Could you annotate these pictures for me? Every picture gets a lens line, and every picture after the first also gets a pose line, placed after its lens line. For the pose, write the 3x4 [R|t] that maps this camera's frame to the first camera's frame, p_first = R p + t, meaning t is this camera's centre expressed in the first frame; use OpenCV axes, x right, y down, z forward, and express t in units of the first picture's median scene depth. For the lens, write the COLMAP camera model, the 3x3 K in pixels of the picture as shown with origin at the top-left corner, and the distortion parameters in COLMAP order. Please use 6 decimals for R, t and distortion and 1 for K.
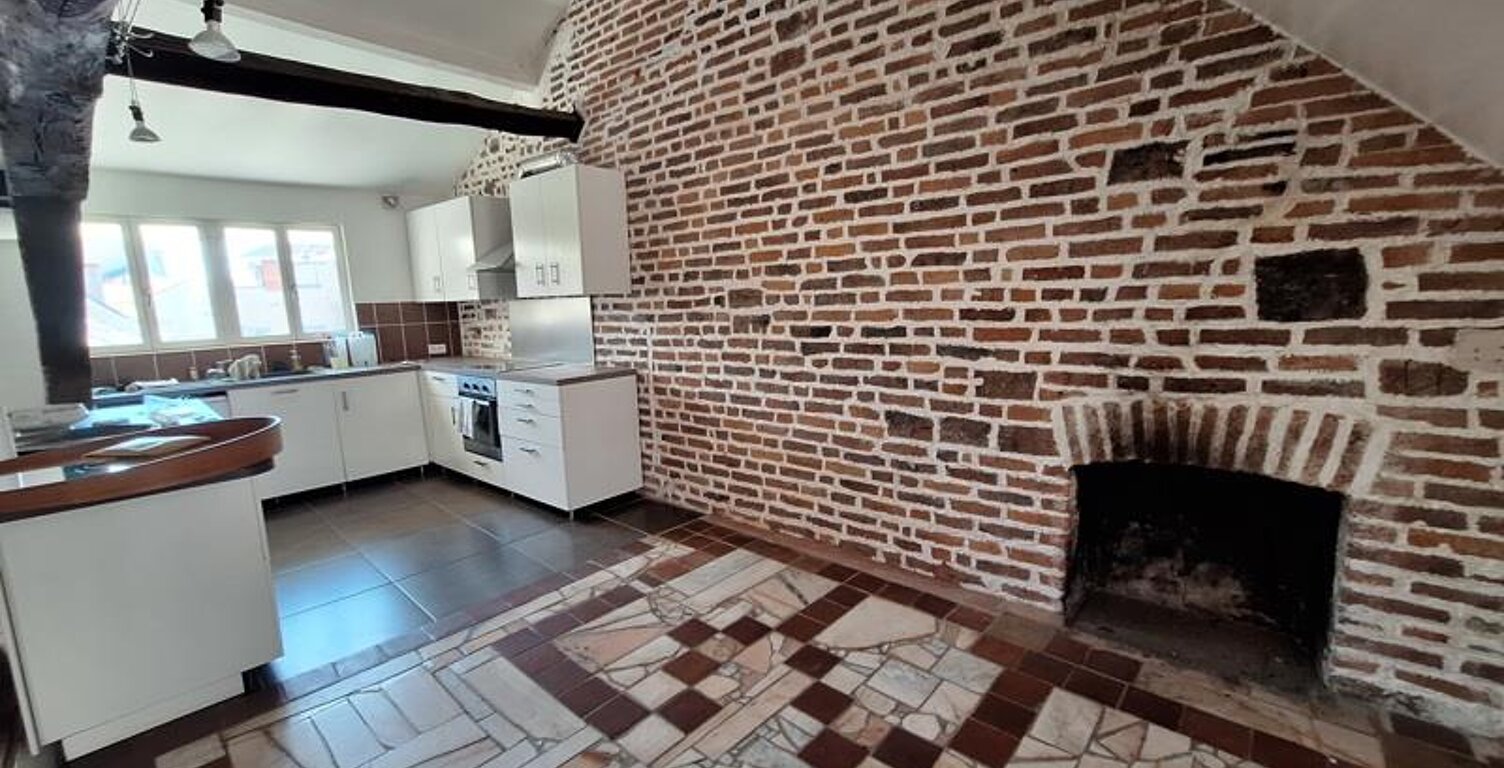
lens RADIAL K [[604.2, 0, 750.8], [0, 604.2, 382.4], [0, 0, 1]] dist [0.000841, 0.000047]
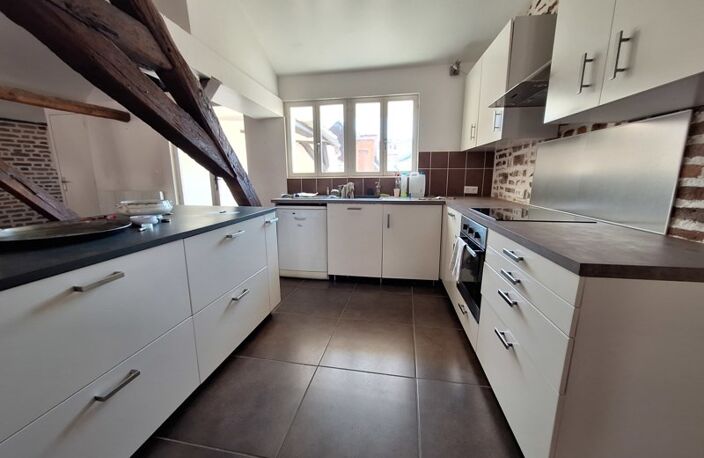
lens RADIAL K [[281.6, 0, 351.3], [0, 281.6, 228.3], [0, 0, 1]] dist [0.000455, -0.000012]
pose [[0.536924, 0.191181, -0.821683, -0.171352], [-0.135684, 0.980874, 0.139558, -0.027227], [0.832648, 0.036557, 0.552595, 0.518885]]
